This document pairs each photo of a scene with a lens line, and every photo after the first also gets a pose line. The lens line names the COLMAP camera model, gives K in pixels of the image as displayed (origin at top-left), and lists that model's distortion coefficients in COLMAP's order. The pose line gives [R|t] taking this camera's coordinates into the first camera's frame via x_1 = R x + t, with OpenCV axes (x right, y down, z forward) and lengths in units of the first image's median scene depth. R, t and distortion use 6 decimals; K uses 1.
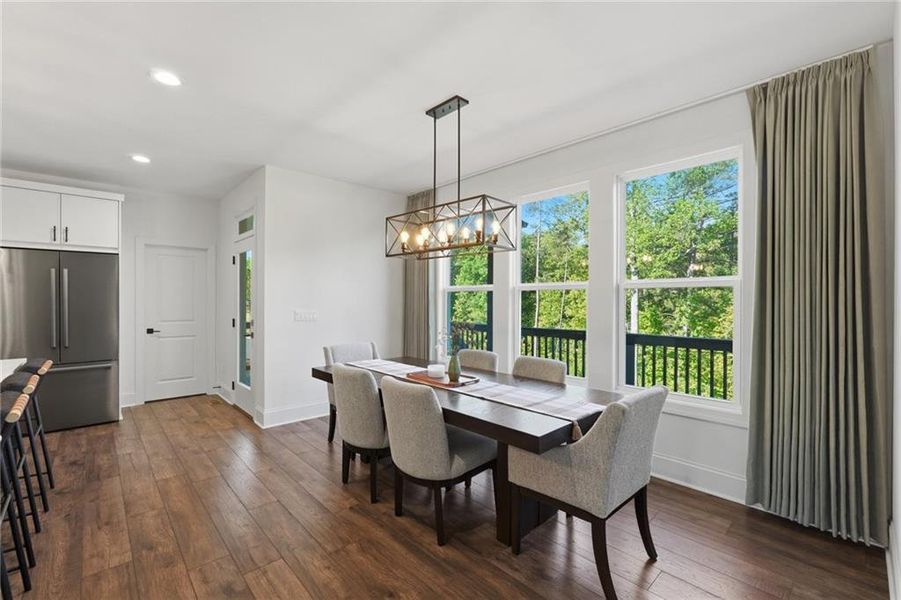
lens RADIAL K [[386.4, 0, 450.5], [0, 386.4, 302.4], [0, 0, 1]] dist [-0.012141, 0.002864]
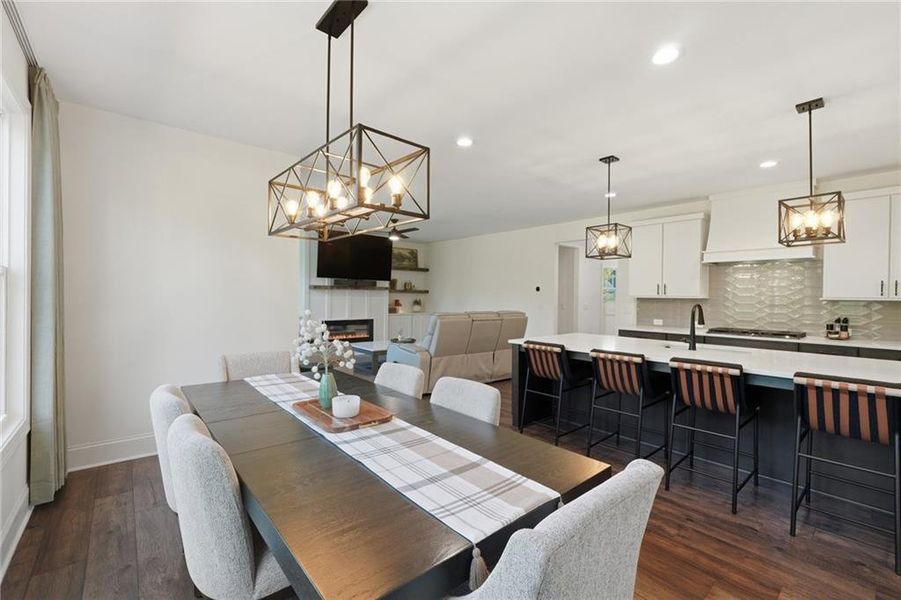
lens RADIAL K [[386.4, 0, 453.1], [0, 386.4, 298.9], [0, 0, 1]] dist [-0.012141, 0.002864]
pose [[-0.999006, -0.015312, 0.041870, -0.236390], [-0.014771, 0.999804, 0.013212, -0.012569], [-0.042064, 0.012580, -0.999036, 1.615754]]
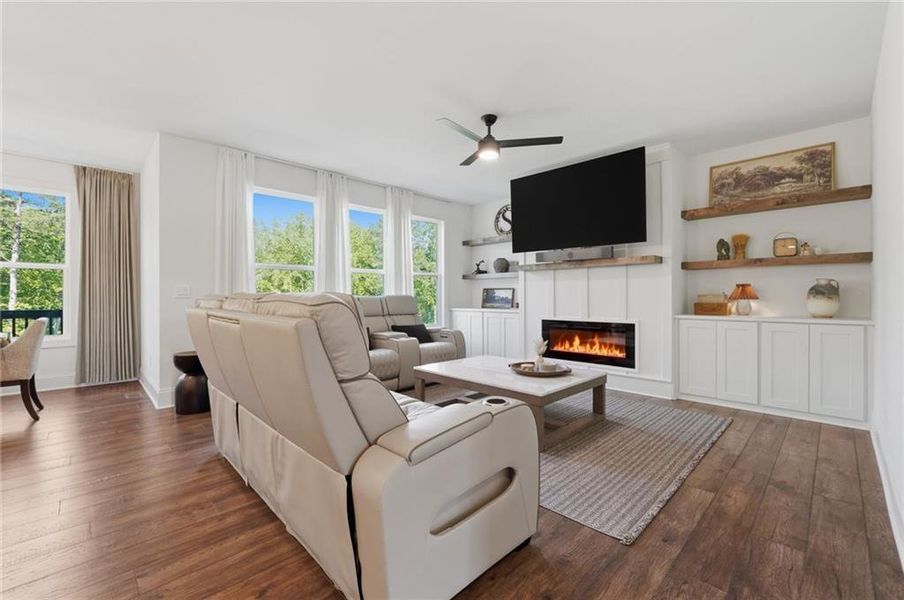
lens RADIAL K [[387.7, 0, 451.5], [0, 387.7, 294.3], [0, 0, 1]] dist [-0.012141, 0.002864]
pose [[-0.023426, 0.003126, 0.999721, -0.983030], [0.007671, 0.999966, -0.002947, 0.081061], [-0.999696, 0.007600, -0.023449, -0.680955]]
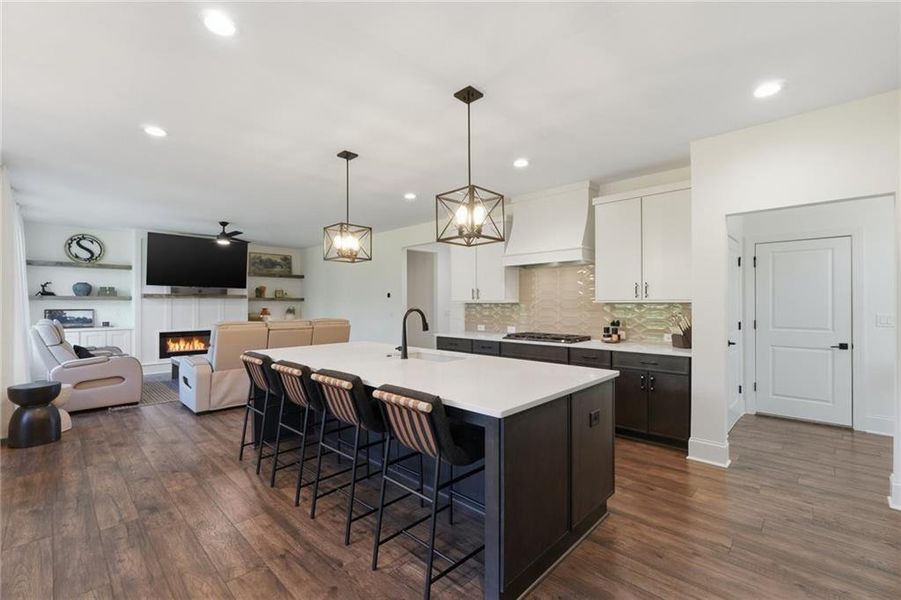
lens RADIAL K [[386.4, 0, 451.8], [0, 386.4, 300.6], [0, 0, 1]] dist [-0.012141, 0.002864]
pose [[-0.998530, -0.002560, -0.054140, -0.982526], [-0.002432, 0.999994, -0.002432, -0.013229], [0.054146, -0.002297, -0.998530, 1.517773]]
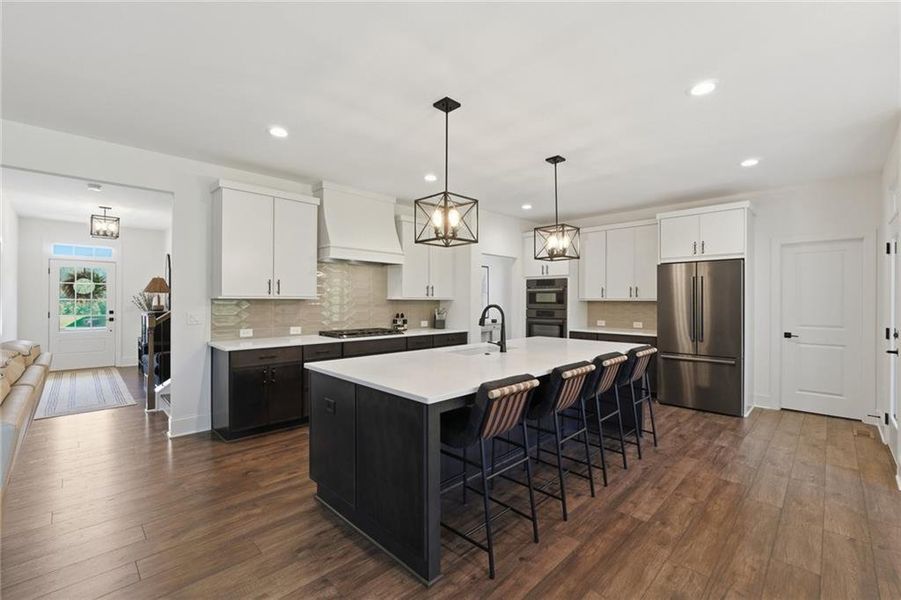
lens RADIAL K [[386.4, 0, 450.3], [0, 386.4, 299.3], [0, 0, 1]] dist [-0.012141, 0.002864]
pose [[0.032329, -0.004023, -0.999469, 0.233063], [-0.008042, 0.999958, -0.004285, -0.004668], [0.999445, 0.008176, 0.032295, 0.236507]]
